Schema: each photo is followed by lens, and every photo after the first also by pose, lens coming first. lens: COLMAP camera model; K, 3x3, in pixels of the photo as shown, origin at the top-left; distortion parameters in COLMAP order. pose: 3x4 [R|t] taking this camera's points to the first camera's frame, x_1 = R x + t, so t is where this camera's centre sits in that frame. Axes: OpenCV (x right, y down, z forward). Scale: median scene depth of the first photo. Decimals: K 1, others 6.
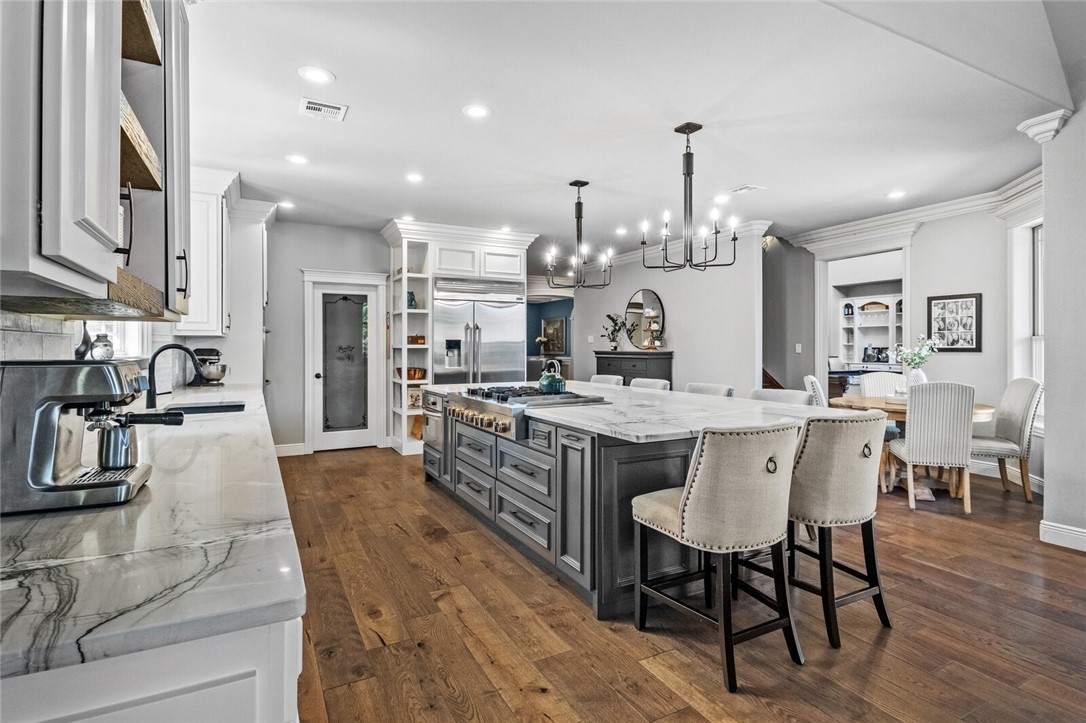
lens RADIAL K [[547.7, 0, 545.5], [0, 547.7, 353.6], [0, 0, 1]] dist [0.004294, -0.000072]
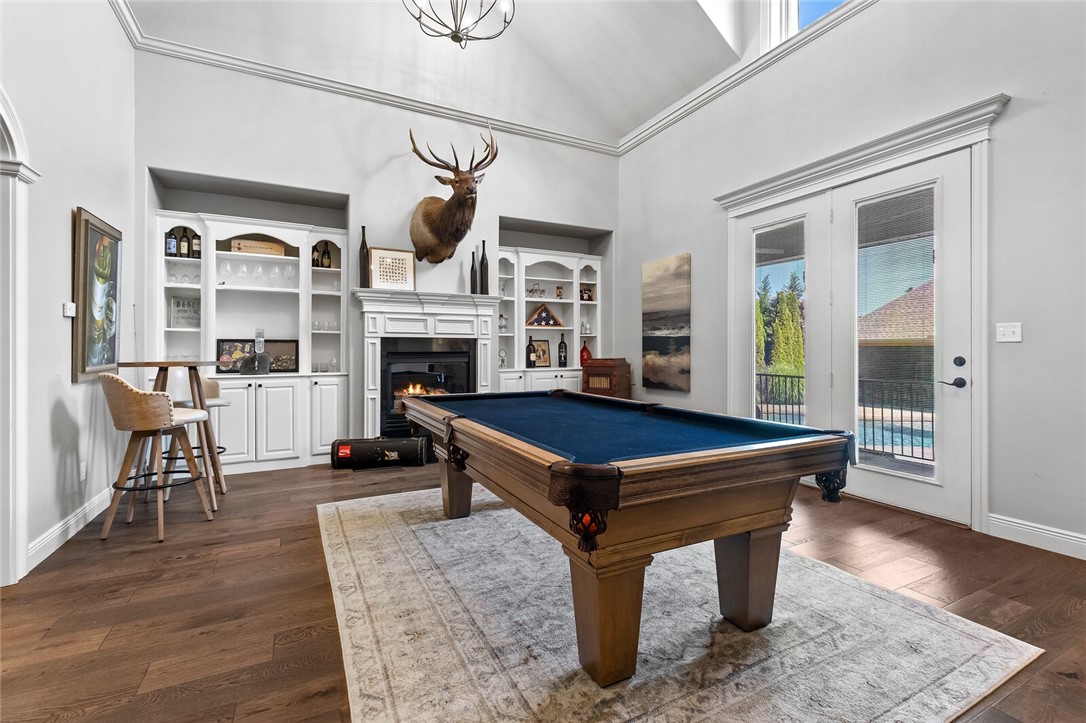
lens RADIAL K [[471.2, 0, 540.0], [0, 471.2, 353.9], [0, 0, 1]] dist [-0.003027, -0.001410]
pose [[0.011485, -0.007607, 0.999905, 0.224653], [0.014367, 0.999869, 0.007441, -0.000165], [-0.999831, 0.014280, 0.011593, 0.756884]]
